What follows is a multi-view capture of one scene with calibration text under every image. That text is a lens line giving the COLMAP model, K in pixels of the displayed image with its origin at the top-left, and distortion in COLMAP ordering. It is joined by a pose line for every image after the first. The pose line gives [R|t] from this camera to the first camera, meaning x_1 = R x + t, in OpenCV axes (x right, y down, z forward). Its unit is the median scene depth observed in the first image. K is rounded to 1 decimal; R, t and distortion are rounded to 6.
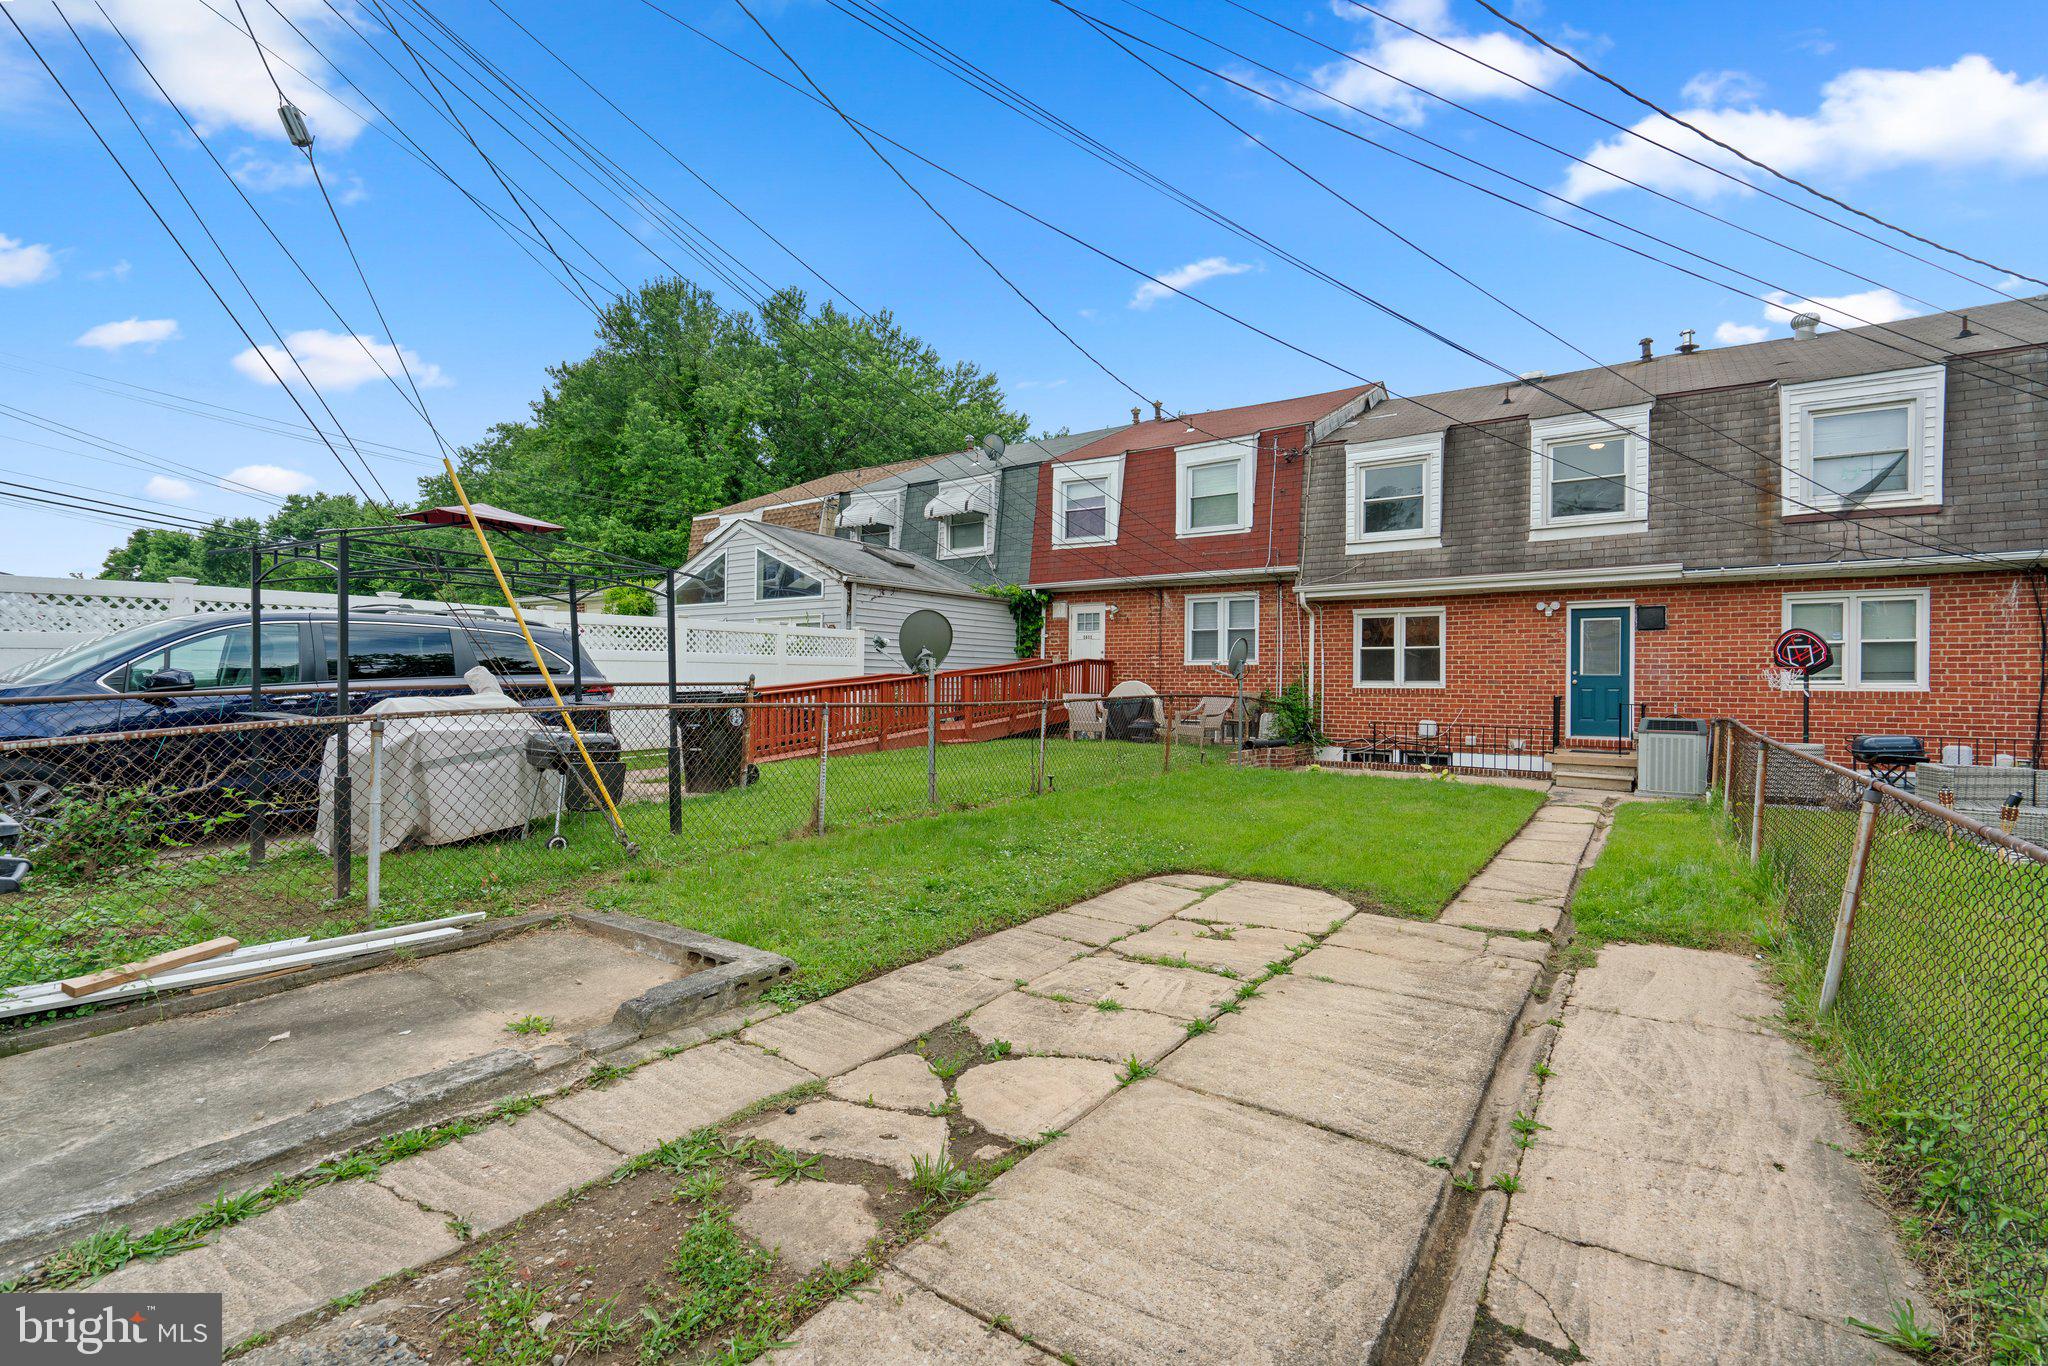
lens RADIAL K [[918.8, 0, 1010.3], [0, 918.8, 684.6], [0, 0, 1]] dist [-0.007193, 0.003215]
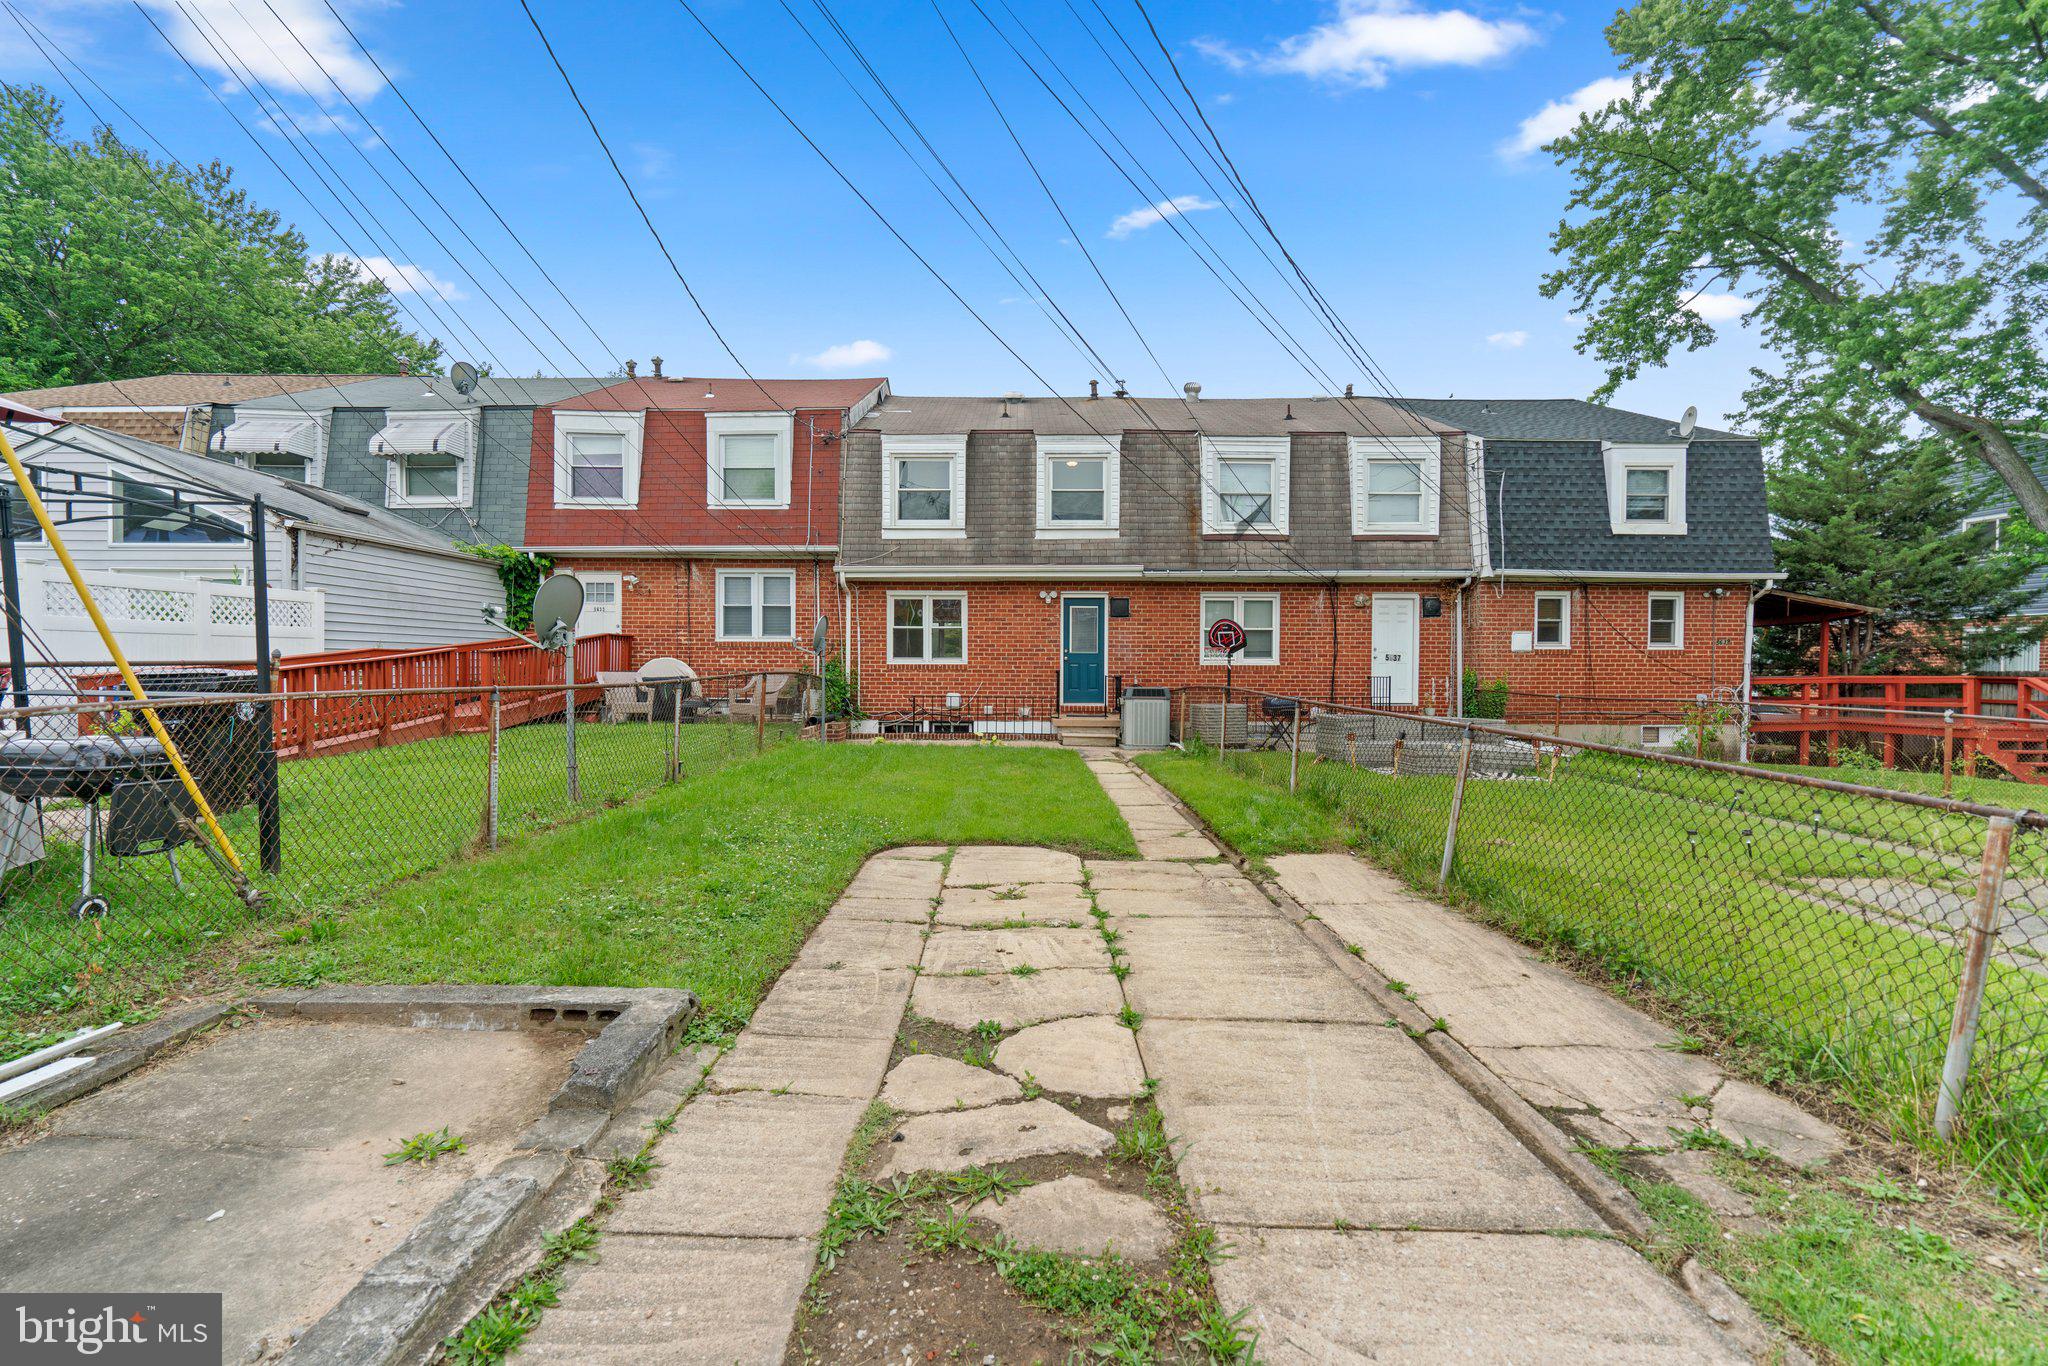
lens RADIAL K [[918.8, 0, 1013.2], [0, 918.8, 685.3], [0, 0, 1]] dist [-0.007193, 0.003215]
pose [[0.826024, -0.017291, 0.563370, -0.148149], [0.002673, 0.999638, 0.026762, -0.000450], [-0.563629, -0.020600, 0.825771, 0.046744]]
